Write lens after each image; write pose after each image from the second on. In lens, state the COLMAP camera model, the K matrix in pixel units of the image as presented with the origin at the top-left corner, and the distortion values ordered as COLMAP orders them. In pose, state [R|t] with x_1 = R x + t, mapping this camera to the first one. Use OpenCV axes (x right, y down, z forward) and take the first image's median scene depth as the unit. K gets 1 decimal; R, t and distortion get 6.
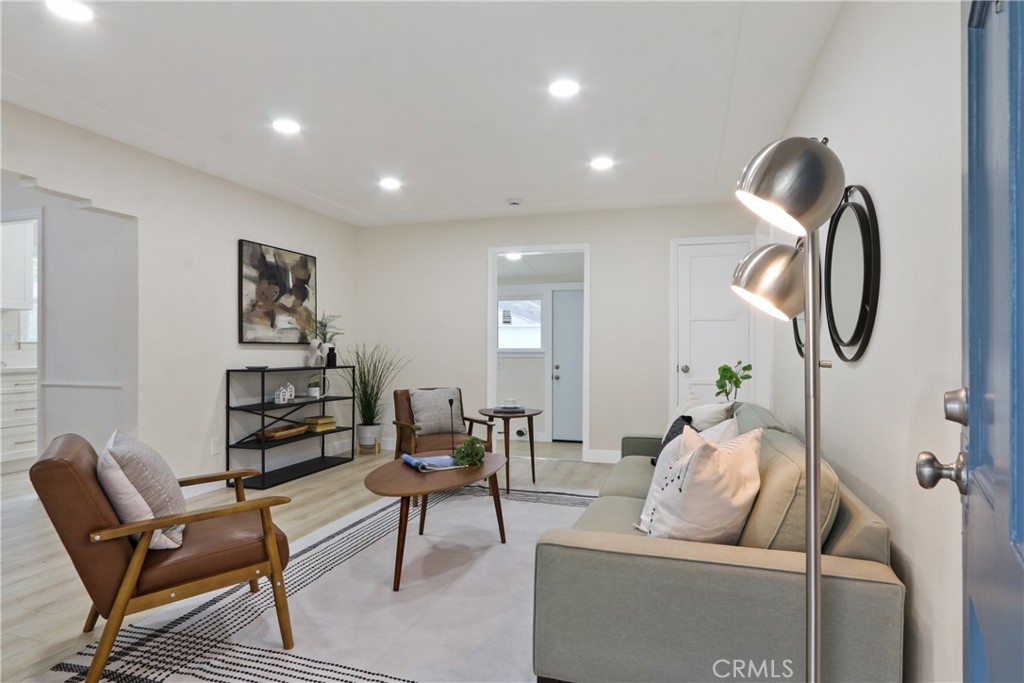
lens RADIAL K [[557.8, 0, 513.2], [0, 557.8, 343.1], [0, 0, 1]] dist [0.002065, 0.000410]
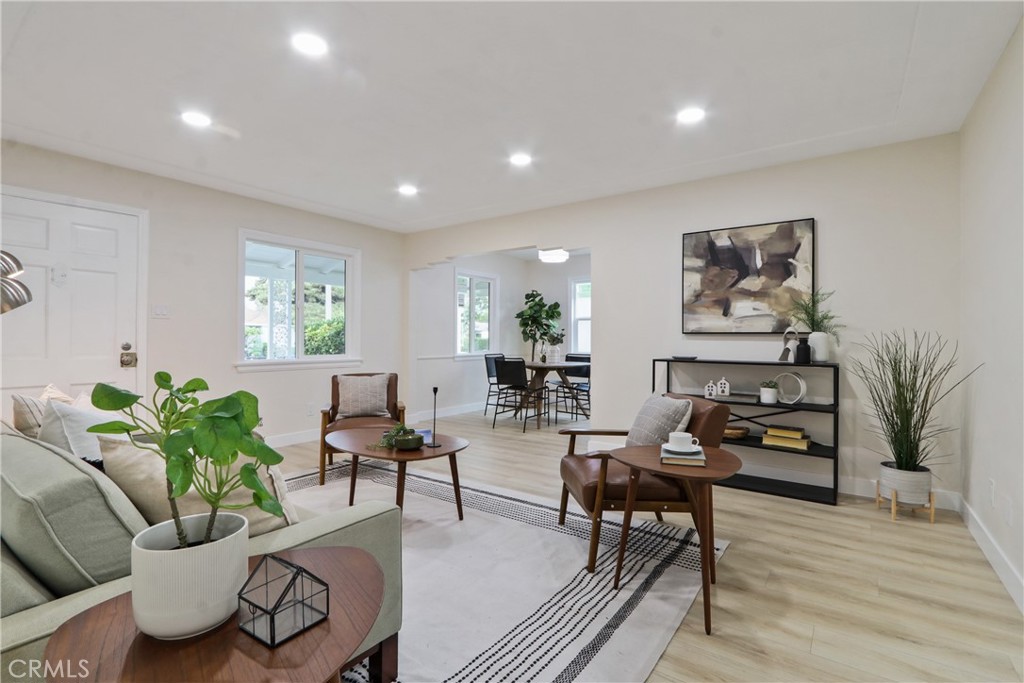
lens RADIAL K [[475.6, 0, 513.1], [0, 475.6, 338.6], [0, 0, 1]] dist [-0.023978, -0.000136]
pose [[-0.306970, -0.004640, -0.951708, 0.417063], [0.003151, 0.999978, -0.005892, 0.012421], [0.951714, -0.004808, -0.306949, 0.899869]]
